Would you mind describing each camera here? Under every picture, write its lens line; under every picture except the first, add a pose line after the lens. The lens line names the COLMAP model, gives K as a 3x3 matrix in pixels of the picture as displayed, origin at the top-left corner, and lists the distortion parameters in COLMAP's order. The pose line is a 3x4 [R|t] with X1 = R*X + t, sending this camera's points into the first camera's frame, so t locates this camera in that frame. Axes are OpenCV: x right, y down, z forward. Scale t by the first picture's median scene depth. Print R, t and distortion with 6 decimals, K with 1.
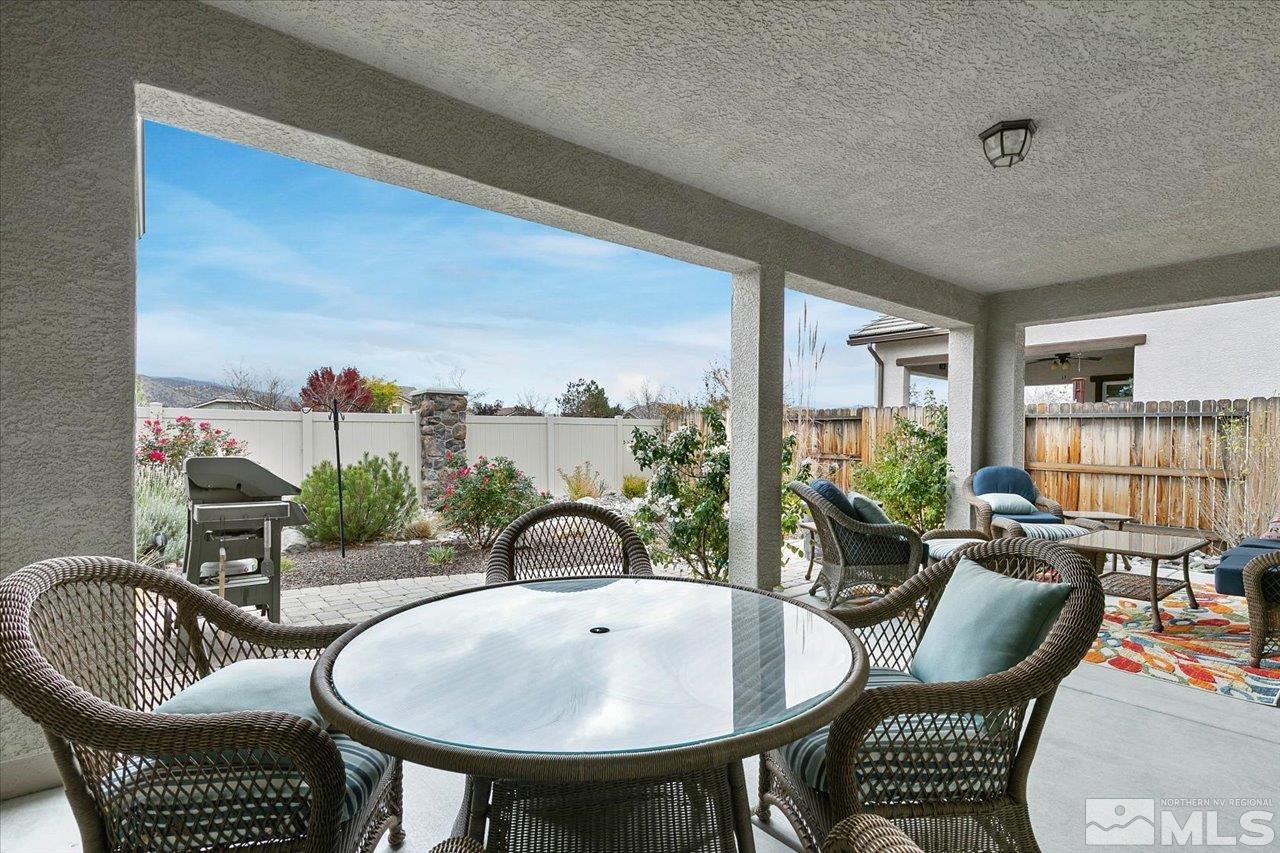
lens RADIAL K [[595.1, 0, 647.4], [0, 595.1, 432.9], [0, 0, 1]] dist [-0.001819, 0.002316]
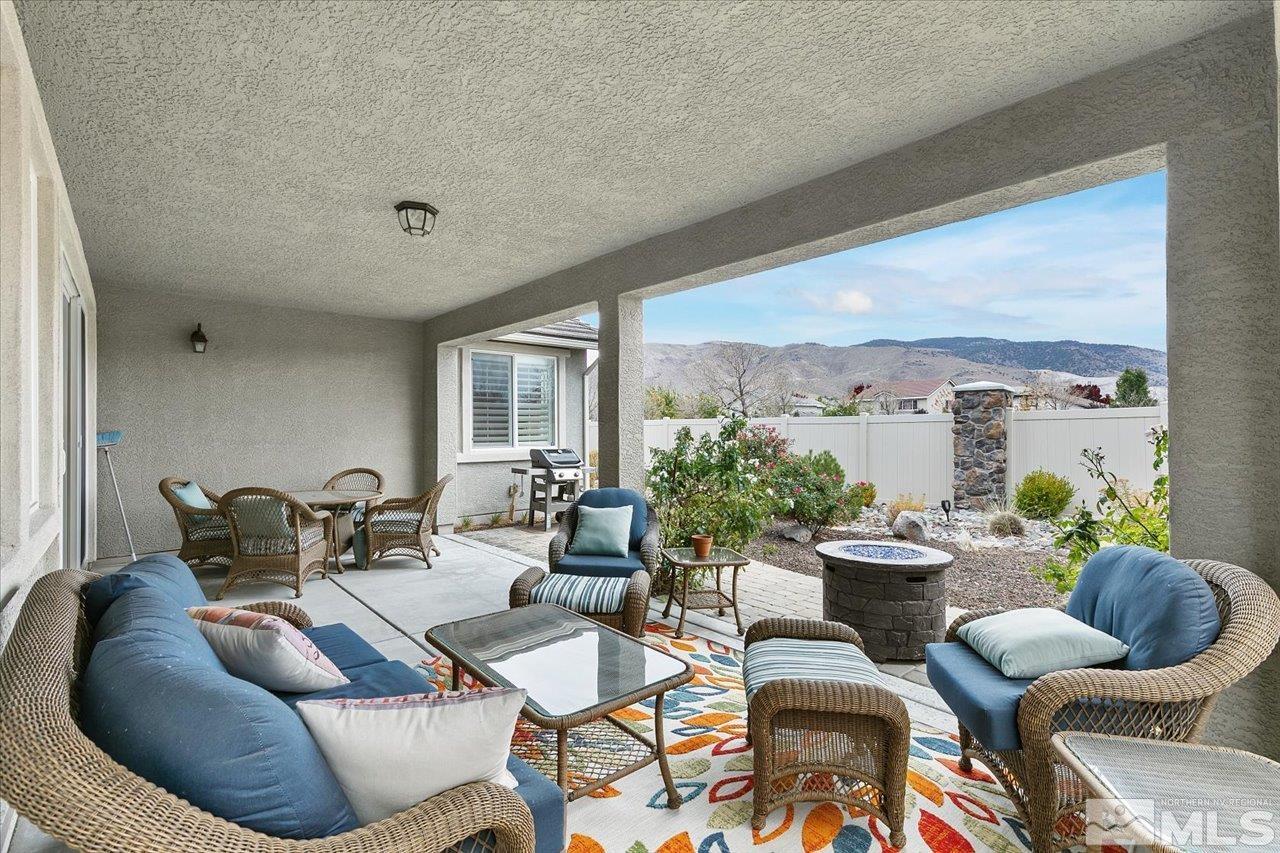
lens RADIAL K [[595.1, 0, 648.0], [0, 595.1, 424.9], [0, 0, 1]] dist [-0.001819, 0.002316]
pose [[0.023334, -0.000268, -0.999728, 0.794190], [0.008905, 0.999960, -0.000061, -0.020990], [0.999688, -0.008902, 0.023335, 0.616629]]
